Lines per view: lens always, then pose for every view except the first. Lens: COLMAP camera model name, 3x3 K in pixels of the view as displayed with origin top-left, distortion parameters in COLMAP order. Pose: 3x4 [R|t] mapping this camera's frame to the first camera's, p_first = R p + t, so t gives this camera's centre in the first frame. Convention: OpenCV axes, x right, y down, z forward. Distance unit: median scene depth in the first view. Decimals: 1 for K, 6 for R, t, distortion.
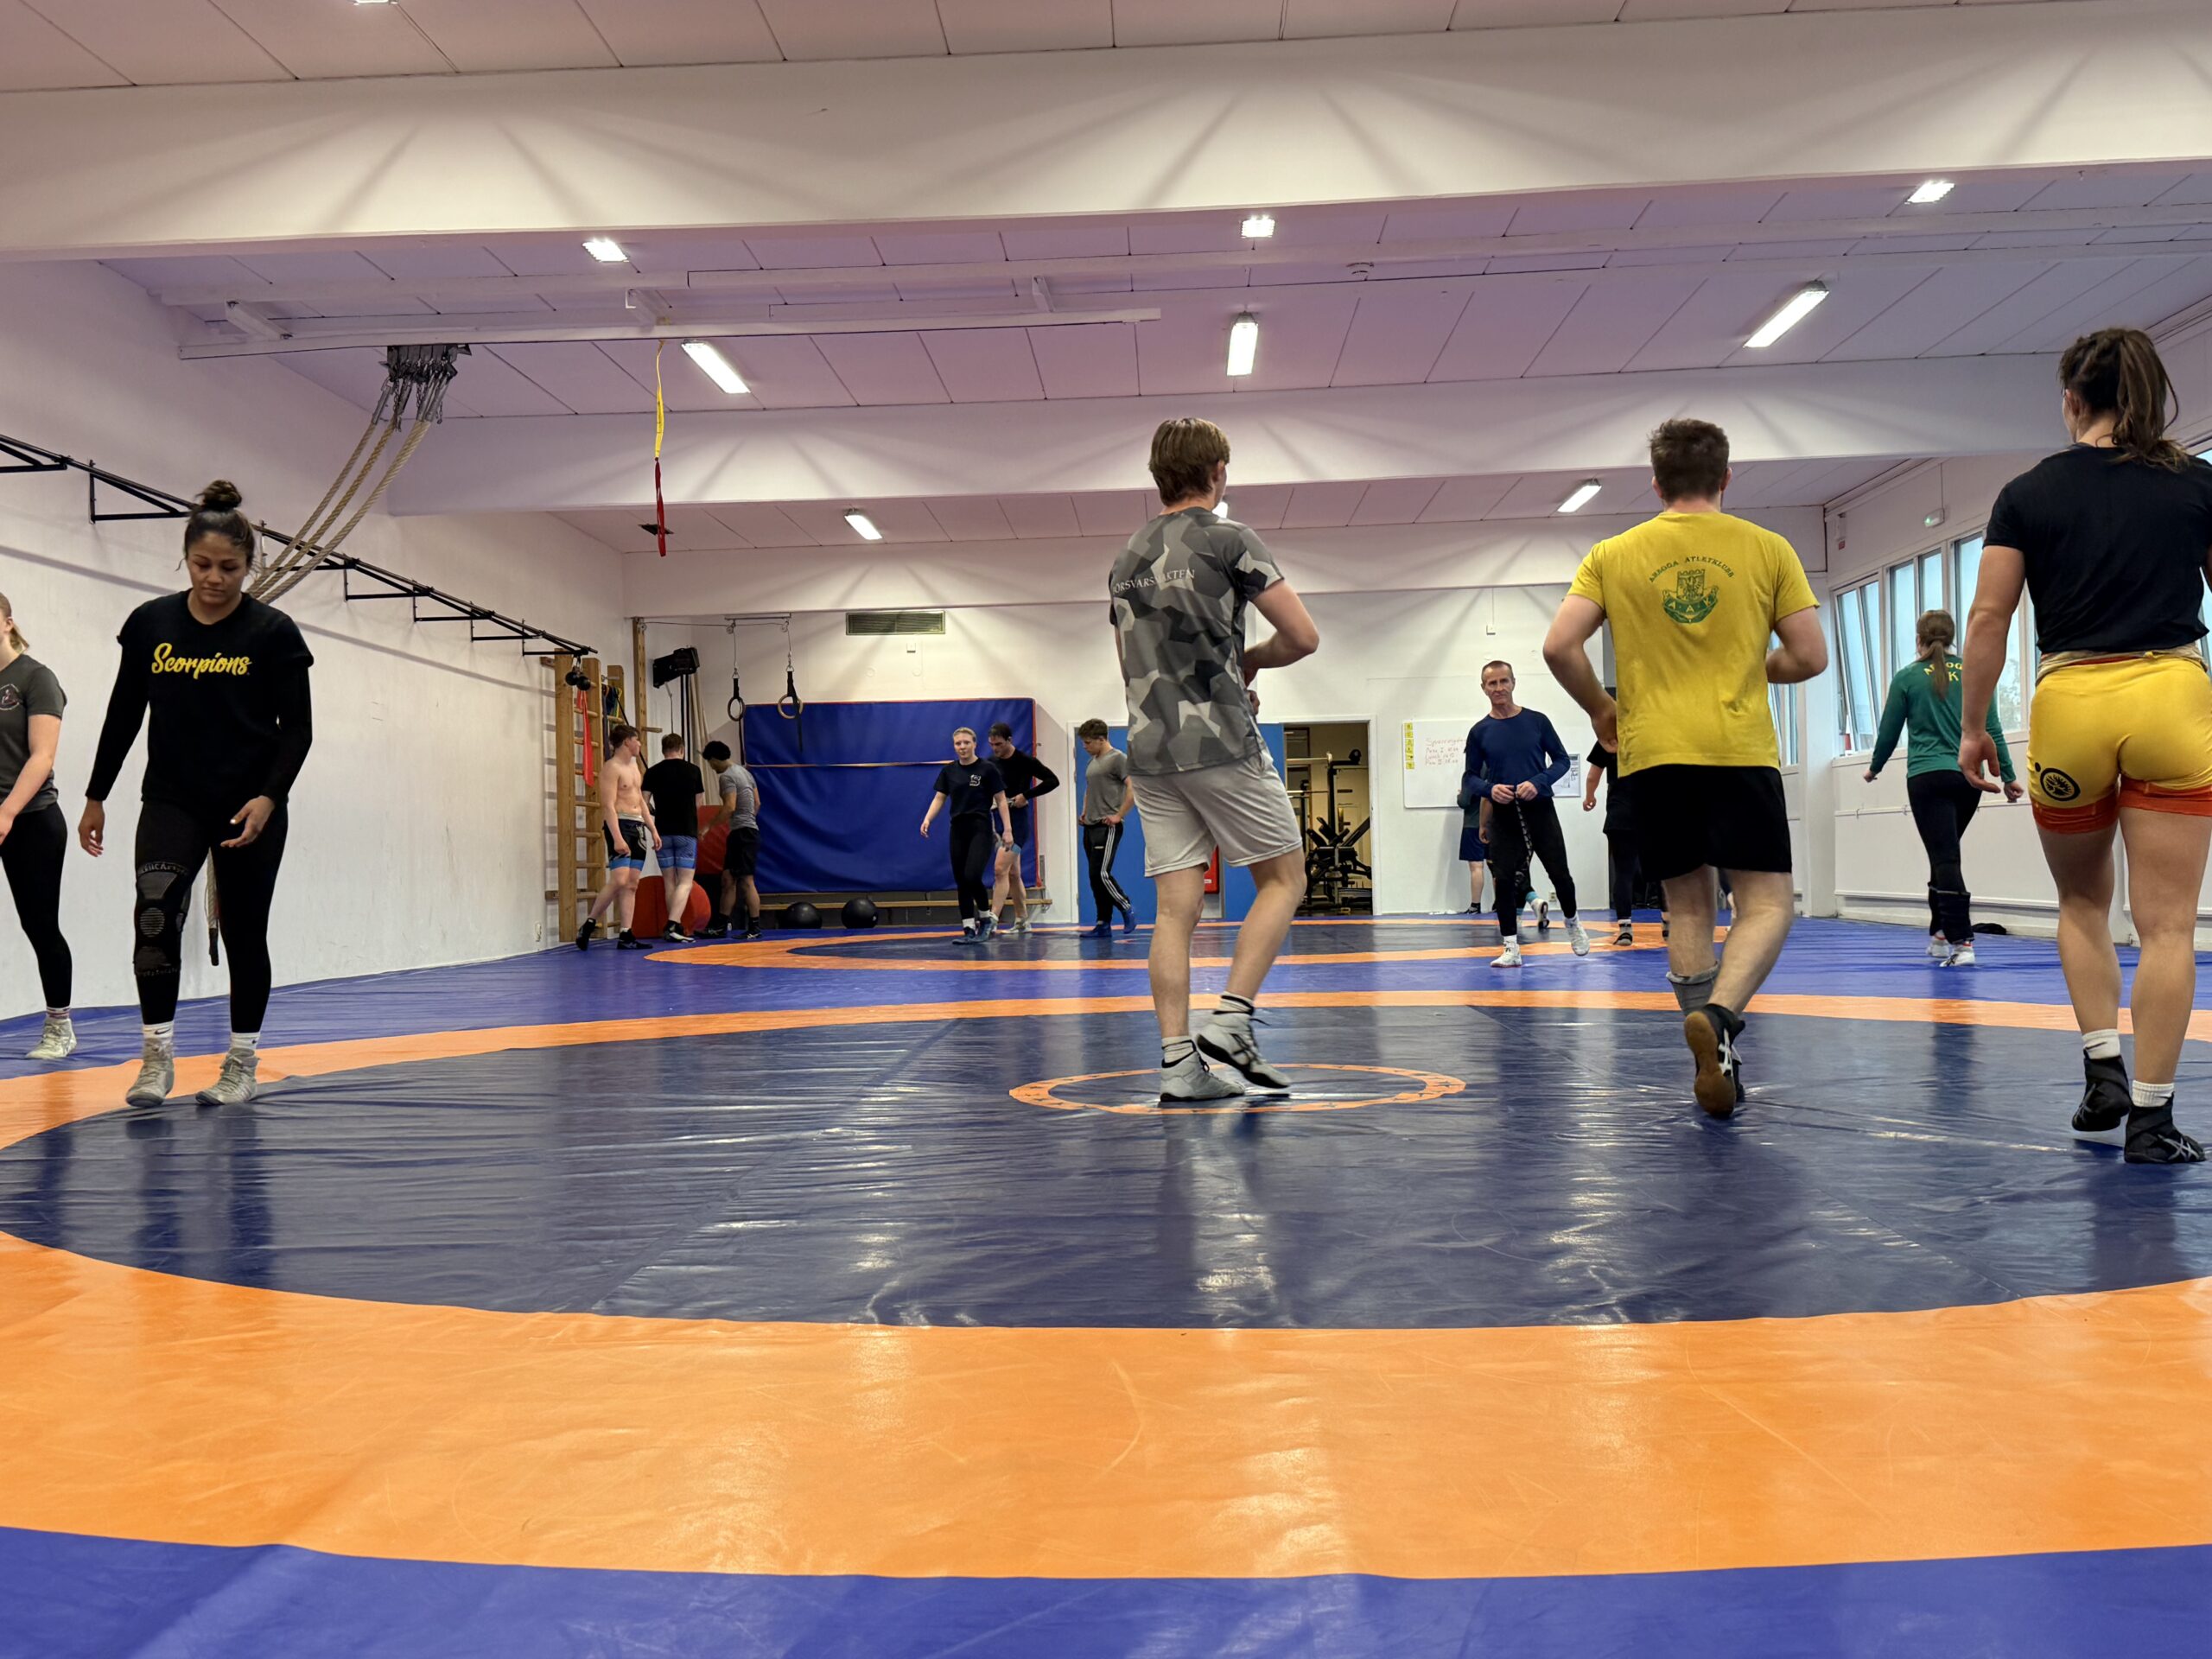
lens RADIAL K [[2213.8, 0, 1085.3], [0, 2213.8, 826.0], [0, 0, 1]] dist [0.204630, -0.449633]
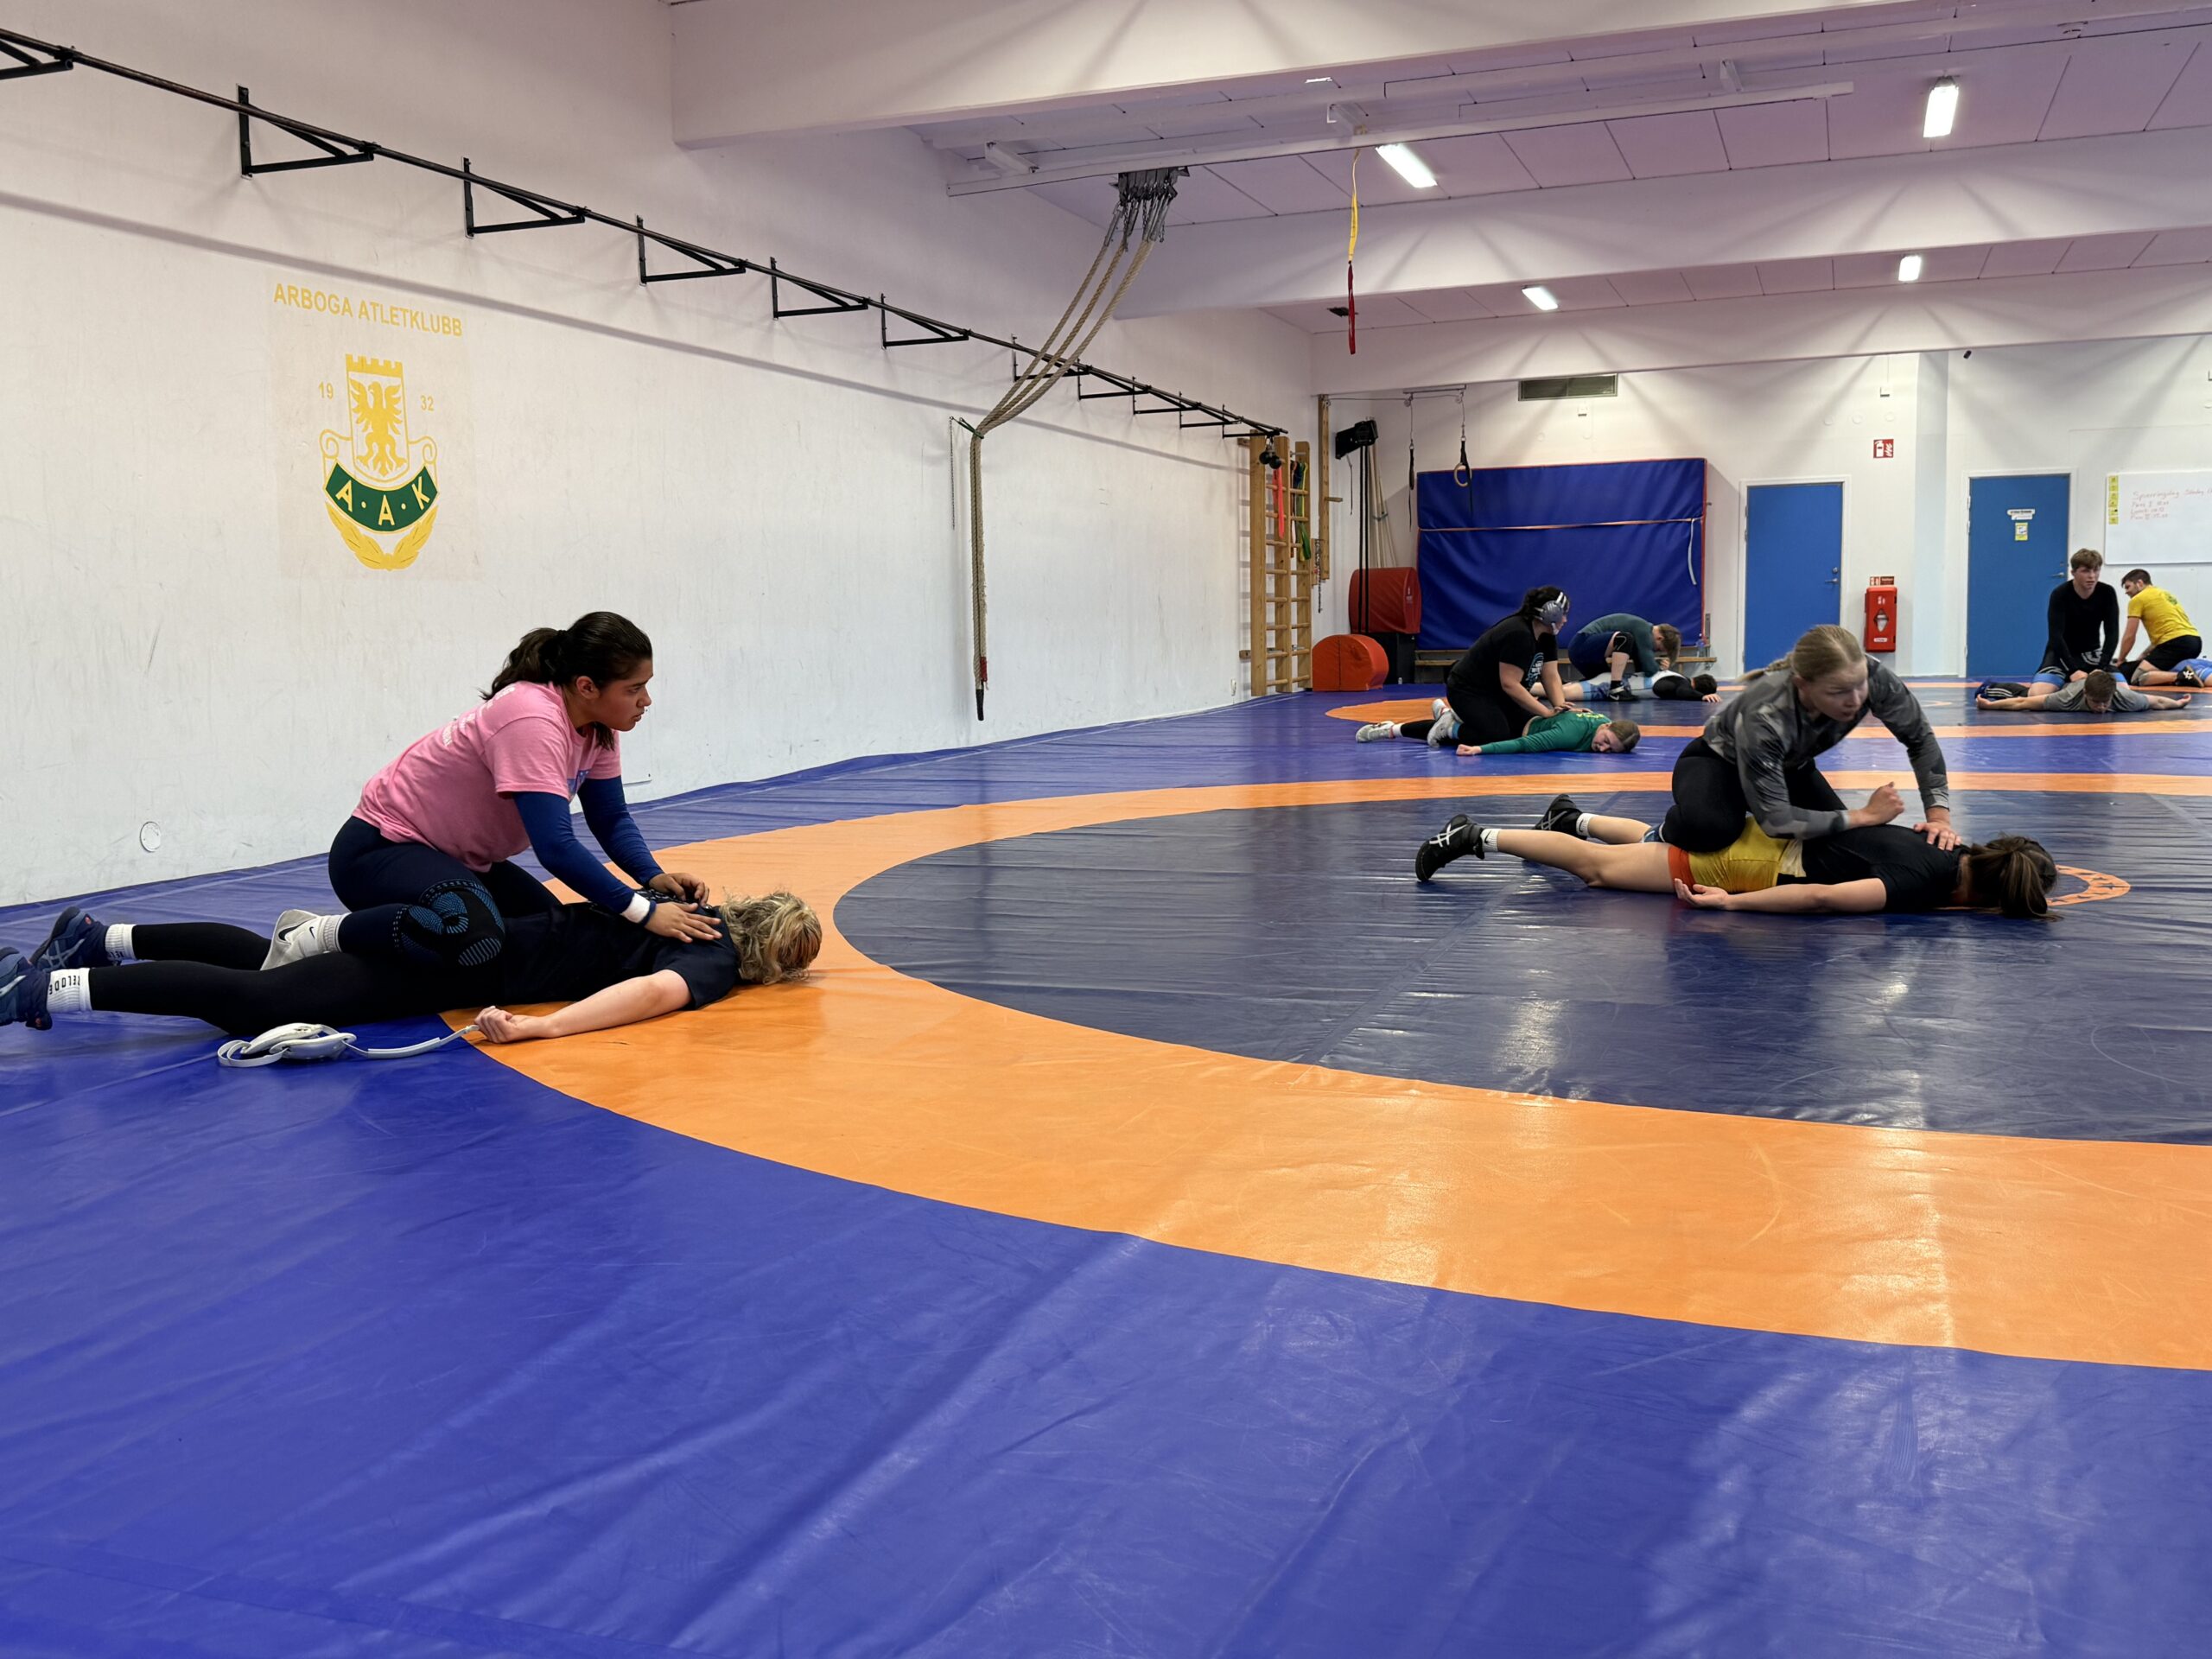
lens RADIAL K [[2081.4, 0, 1083.0], [0, 2081.4, 820.9], [0, 0, 1]] dist [0.188504, -0.411982]
pose [[0.953649, 0.033639, -0.299035, 0.000231], [0.002624, 0.992765, 0.120045, -0.014659], [0.300909, -0.115265, 0.946661, -0.033089]]
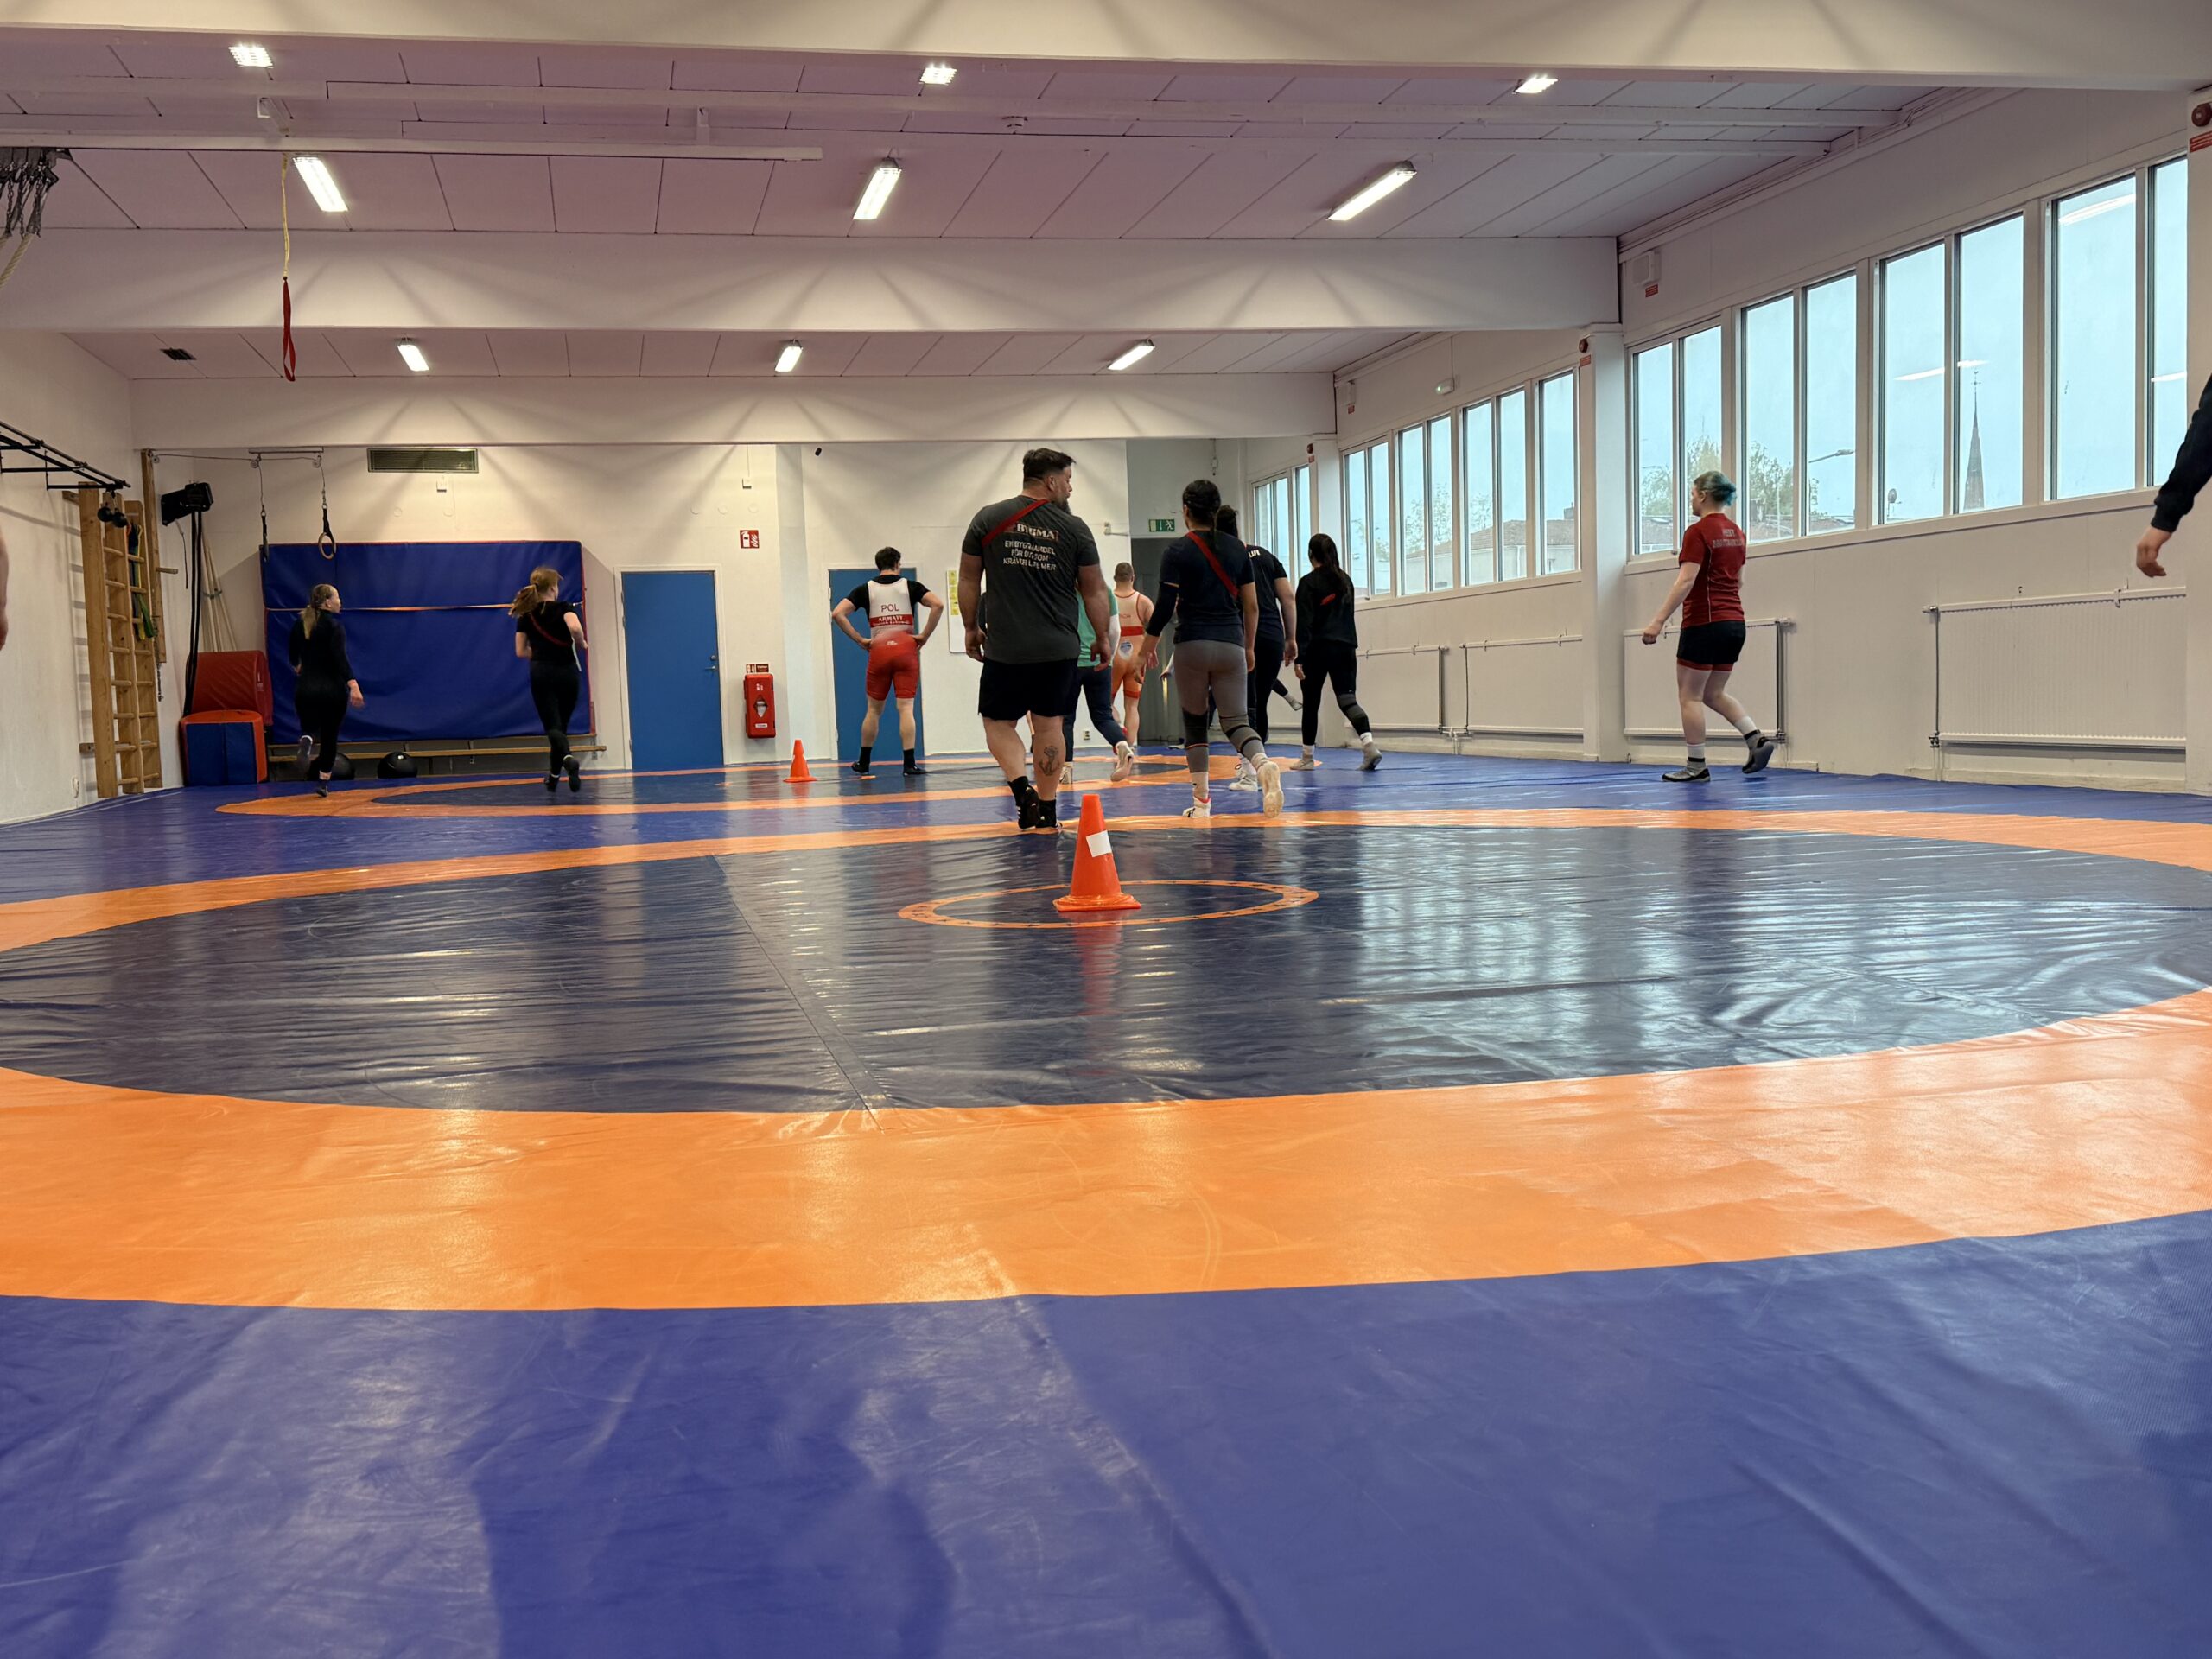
lens RADIAL K [[2148.5, 0, 1113.4], [0, 2148.5, 842.4], [0, 0, 1]] dist [0.189313, -0.440230]
pose [[0.961967, -0.030604, 0.271447, -0.092612], [0.009433, 0.996833, 0.078956, 0.002390], [-0.273003, -0.073393, 0.959209, 0.000653]]
